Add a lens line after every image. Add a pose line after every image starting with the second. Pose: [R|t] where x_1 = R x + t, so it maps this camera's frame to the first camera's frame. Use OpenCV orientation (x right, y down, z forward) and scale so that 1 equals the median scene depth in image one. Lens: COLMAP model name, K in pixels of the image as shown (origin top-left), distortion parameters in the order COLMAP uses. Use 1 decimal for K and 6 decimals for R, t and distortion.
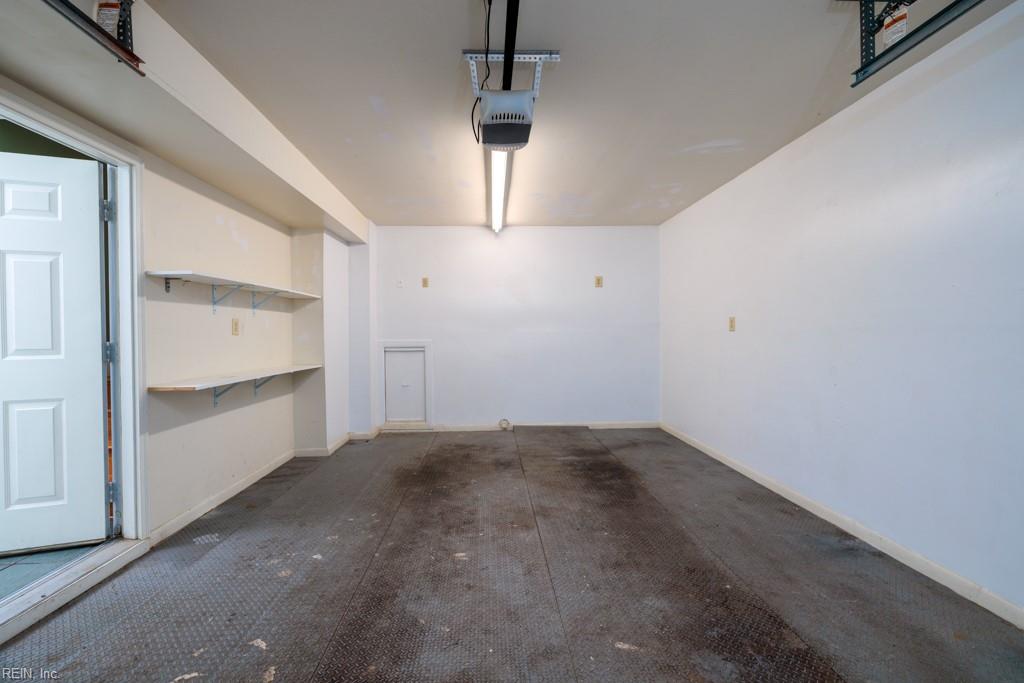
lens RADIAL K [[442.6, 0, 512.9], [0, 442.6, 336.9], [0, 0, 1]] dist [0.000003, -0.000002]
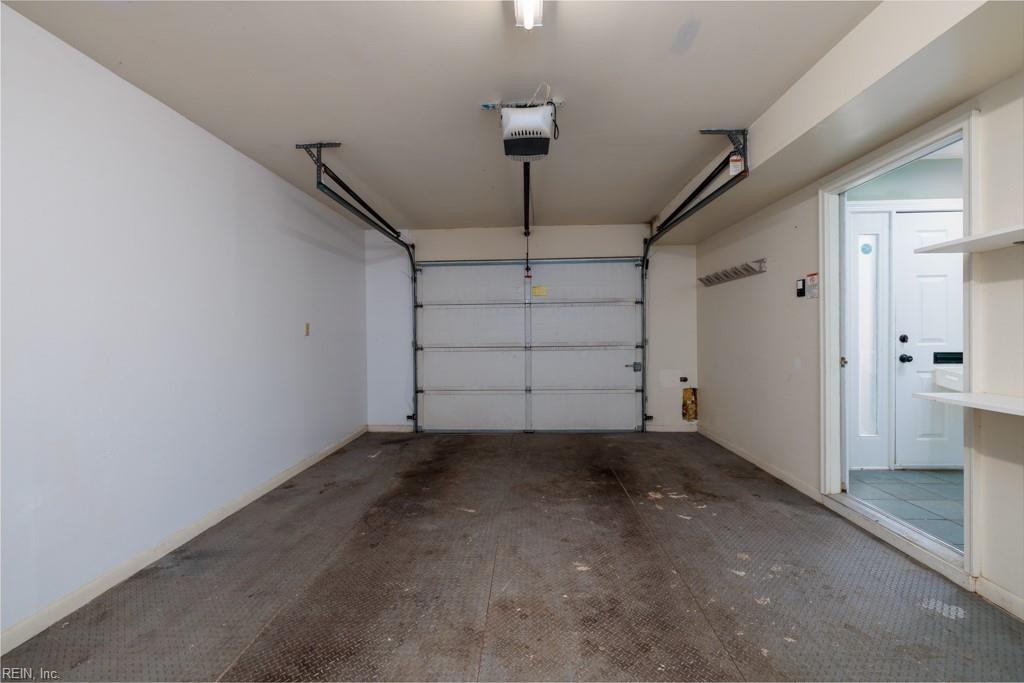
lens RADIAL K [[442.6, 0, 512.4], [0, 442.6, 338.2], [0, 0, 1]] dist [0.000003, -0.000002]
pose [[-0.995751, 0.018095, 0.090289, -0.062974], [0.020020, 0.999590, 0.020455, -0.019413], [-0.089882, 0.022176, -0.995705, 1.937448]]
